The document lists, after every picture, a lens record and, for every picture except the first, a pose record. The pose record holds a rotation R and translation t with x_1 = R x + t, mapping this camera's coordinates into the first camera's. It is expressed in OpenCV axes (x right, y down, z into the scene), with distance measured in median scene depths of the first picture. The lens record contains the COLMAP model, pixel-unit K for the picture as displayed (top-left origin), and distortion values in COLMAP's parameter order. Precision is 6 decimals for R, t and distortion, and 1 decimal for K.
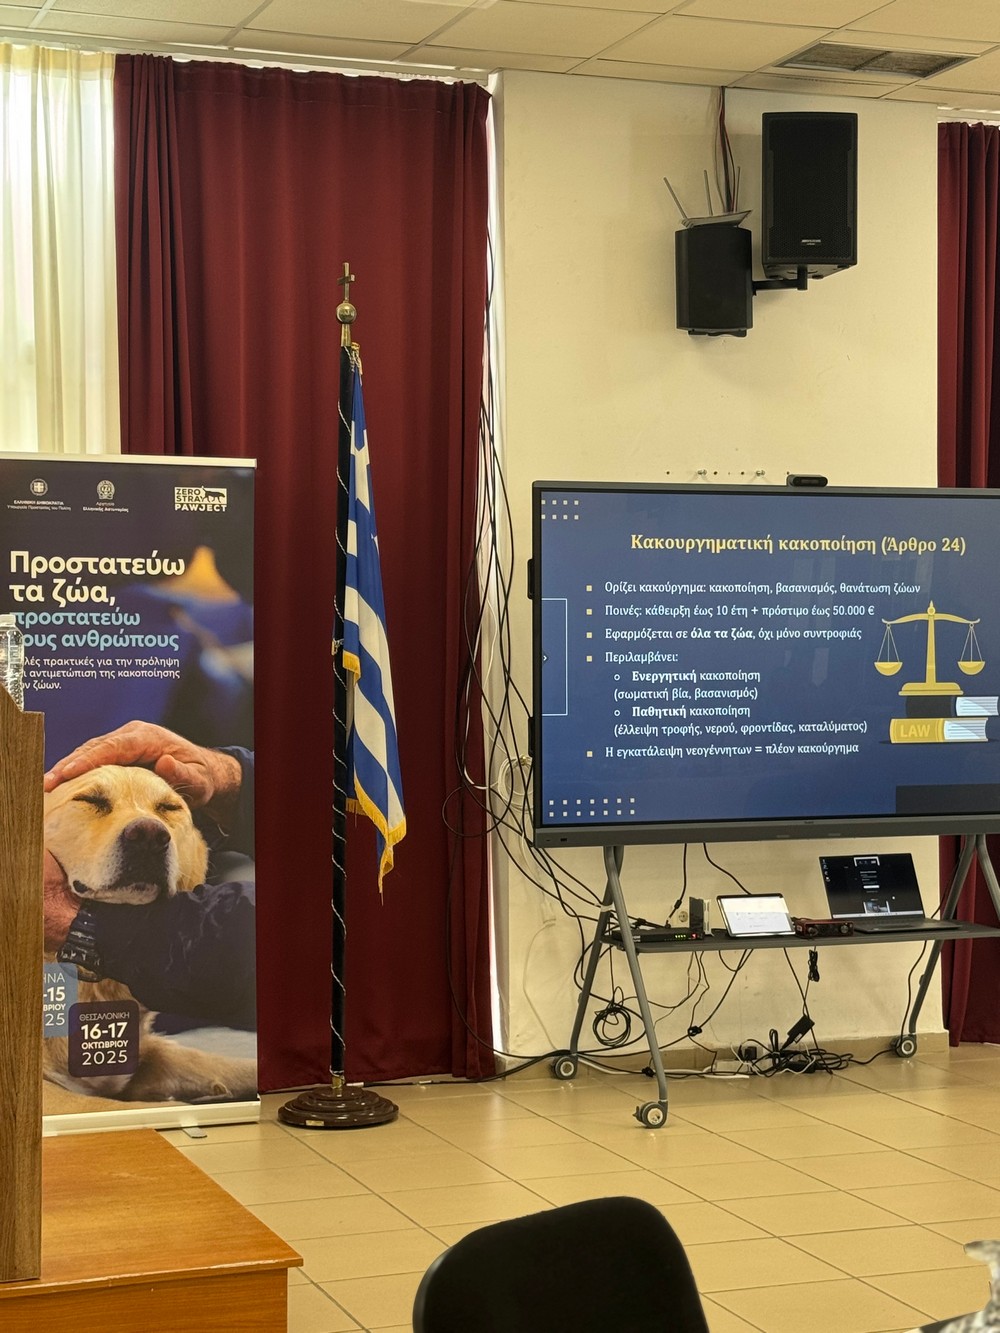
lens RADIAL K [[2411.8, 0, 509.9], [0, 2411.8, 663.6], [0, 0, 1]] dist [0.117654, 0.000000]
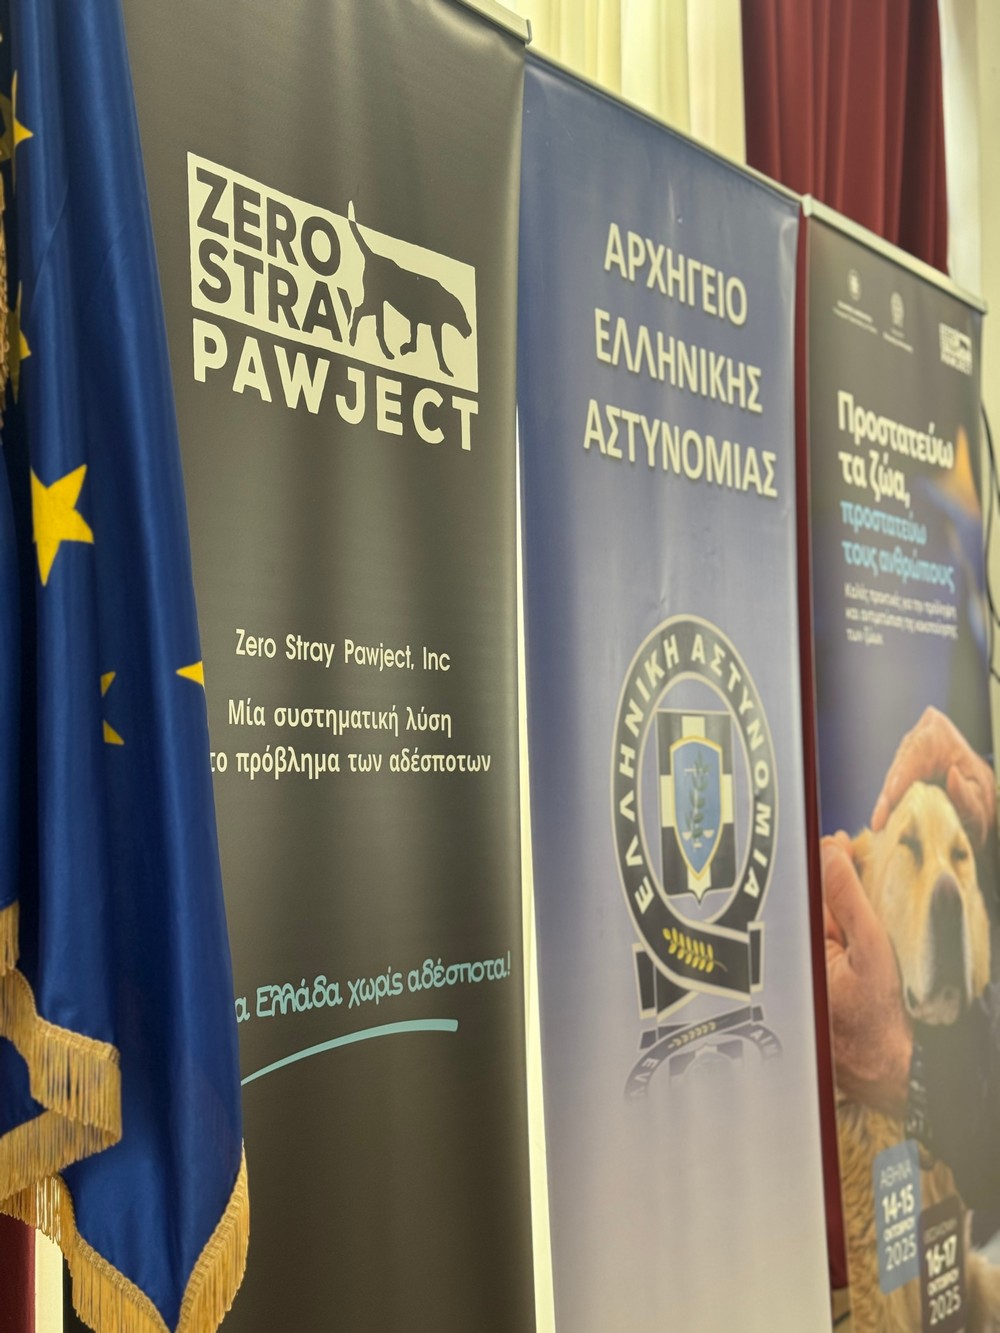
lens RADIAL K [[1983.7, 0, 499.3], [0, 1983.7, 667.1], [0, 0, 1]] dist [0.123291, 0.000000]
pose [[0.798442, 0.026472, 0.601489, -0.524941], [0.013343, 0.998010, -0.061635, 0.042048], [-0.601923, 0.057238, 0.796500, 0.672287]]
